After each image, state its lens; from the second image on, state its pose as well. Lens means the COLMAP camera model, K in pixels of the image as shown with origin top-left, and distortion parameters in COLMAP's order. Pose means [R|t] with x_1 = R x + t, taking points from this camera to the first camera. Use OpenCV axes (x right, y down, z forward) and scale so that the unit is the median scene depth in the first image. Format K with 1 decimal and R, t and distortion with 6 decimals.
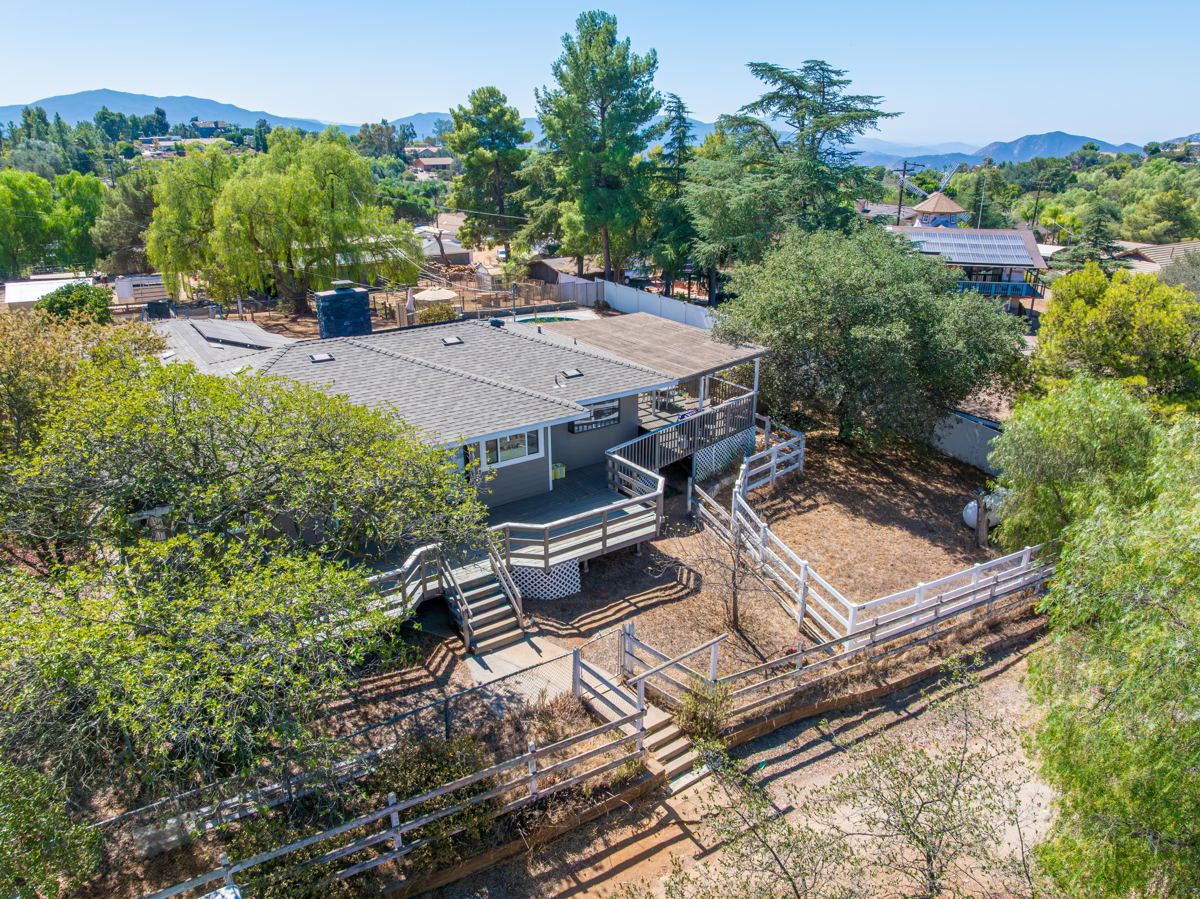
lens RADIAL K [[839.8, 0, 602.3], [0, 839.8, 448.9], [0, 0, 1]] dist [-0.039960, -0.002817]
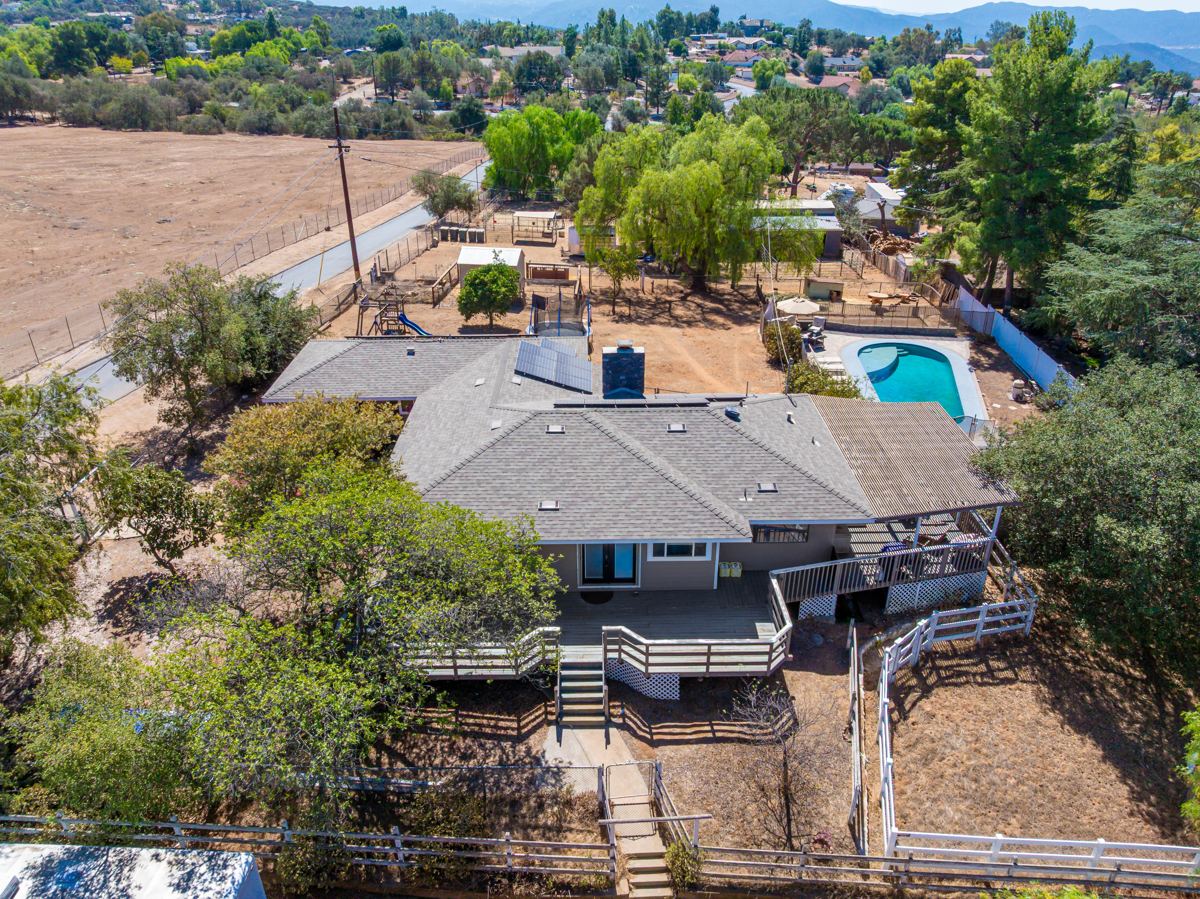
lens RADIAL K [[839.8, 0, 602.3], [0, 839.8, 448.9], [0, 0, 1]] dist [-0.039960, -0.002817]
pose [[0.829718, 0.256922, -0.495539, 0.379521], [-0.201207, 0.965753, 0.163818, -0.337472], [0.520657, -0.036217, 0.852997, -0.003338]]
